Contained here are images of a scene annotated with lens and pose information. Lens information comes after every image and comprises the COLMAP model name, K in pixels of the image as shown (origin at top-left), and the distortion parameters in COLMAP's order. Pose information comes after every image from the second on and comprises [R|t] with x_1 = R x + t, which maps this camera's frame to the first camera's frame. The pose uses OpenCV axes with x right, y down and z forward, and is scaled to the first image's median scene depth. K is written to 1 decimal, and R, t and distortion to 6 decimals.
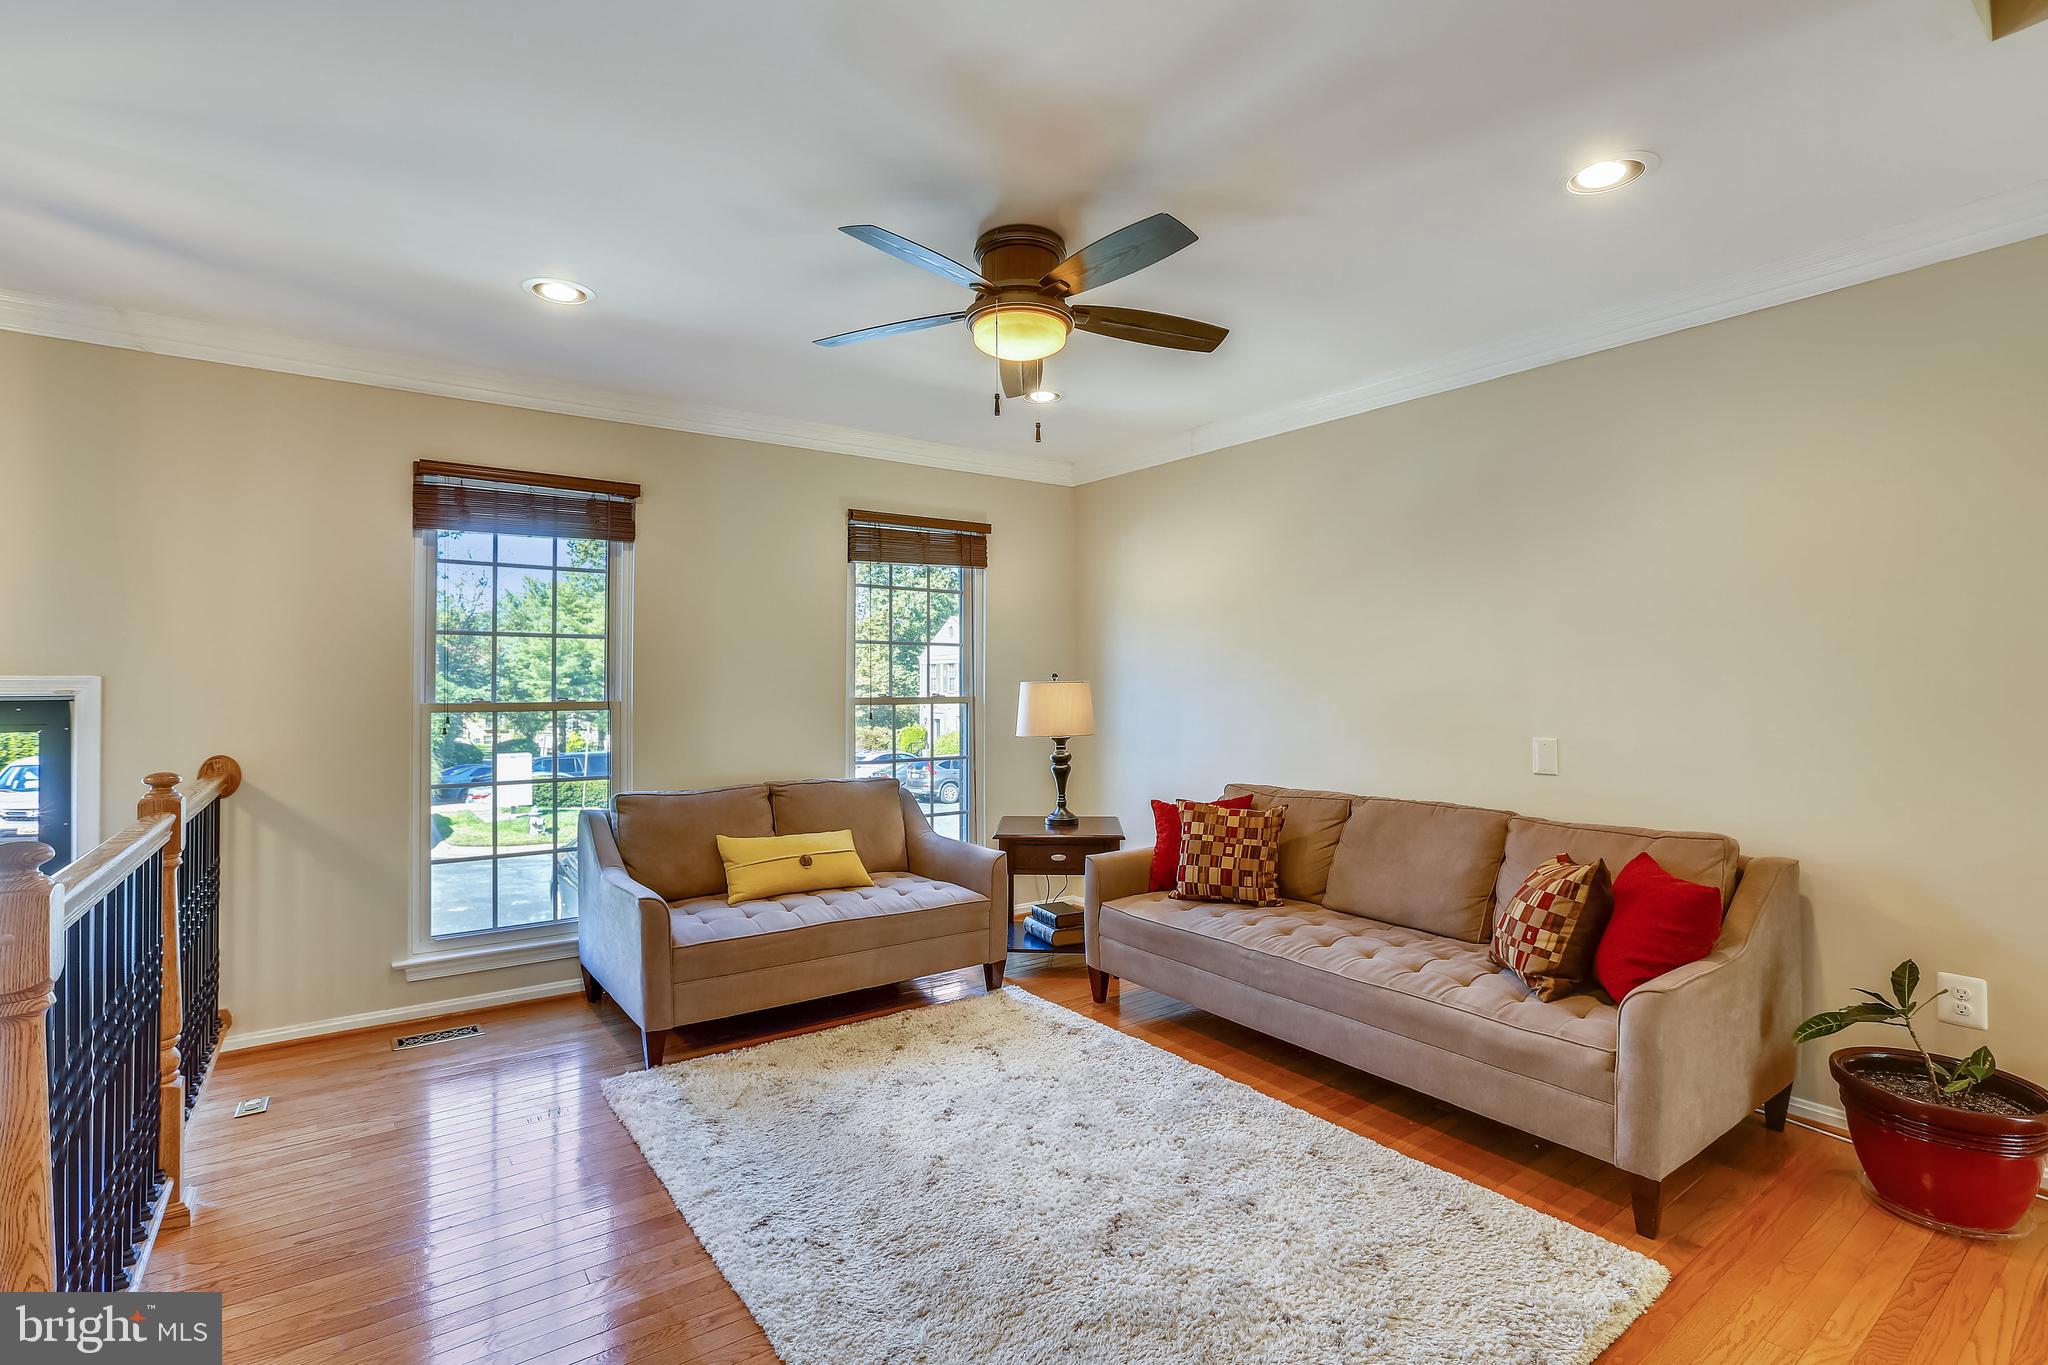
lens RADIAL K [[963.7, 0, 1024.4], [0, 963.7, 669.4], [0, 0, 1]] dist [-0.002433, -0.000151]
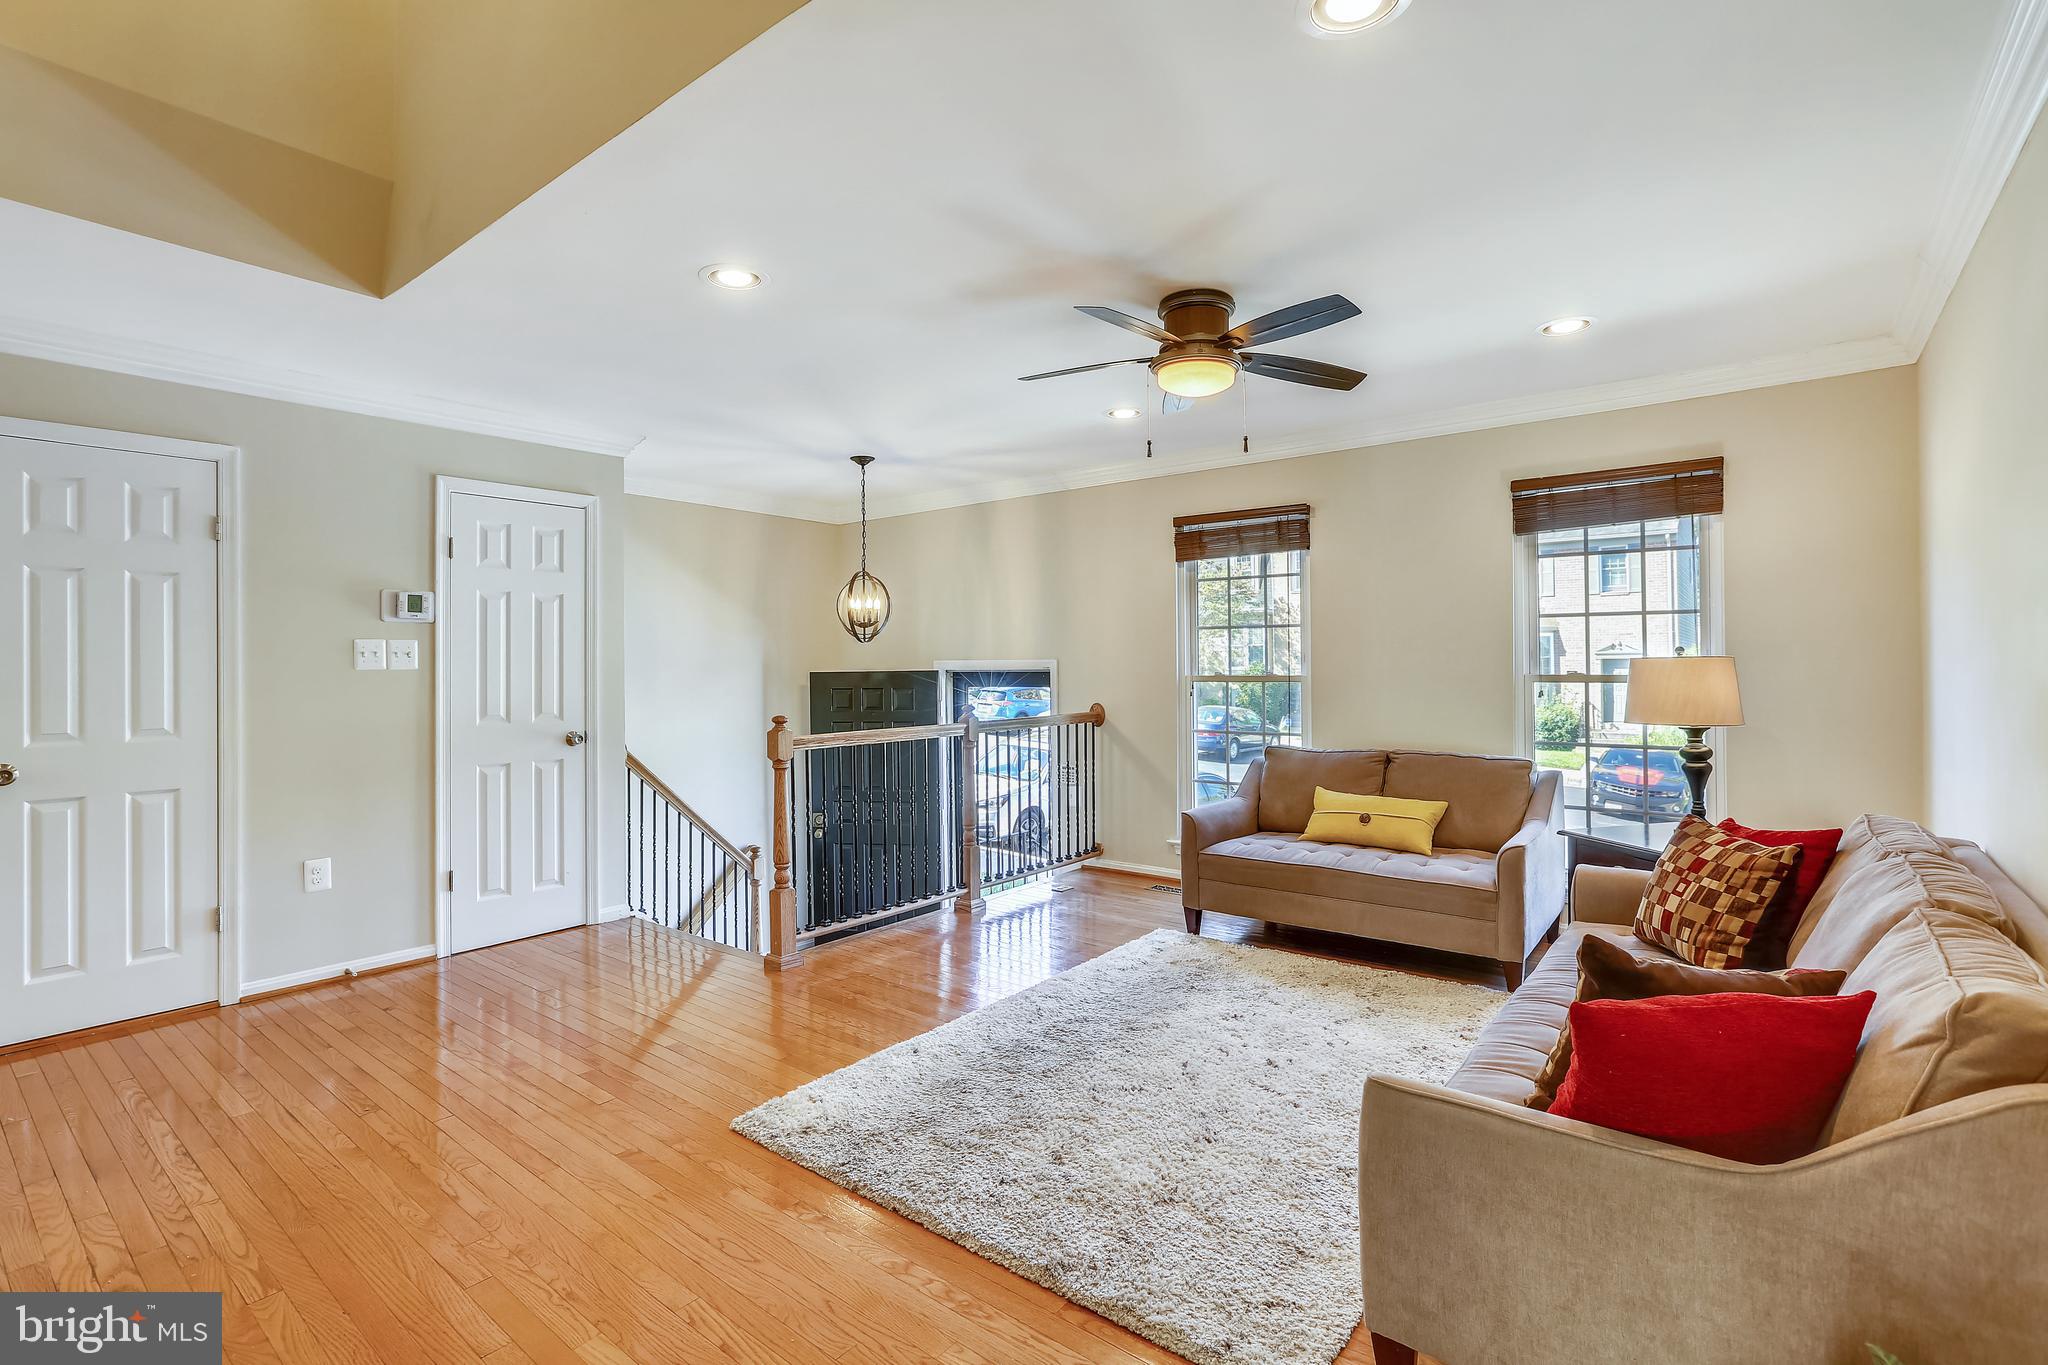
lens RADIAL K [[963.7, 0, 1024.4], [0, 963.7, 669.4], [0, 0, 1]] dist [-0.002433, -0.000151]
pose [[0.271594, 0.004412, -0.962402, 0.753795], [0.016003, 0.999831, 0.009100, 0.008069], [0.962279, -0.017873, 0.271477, 0.319297]]
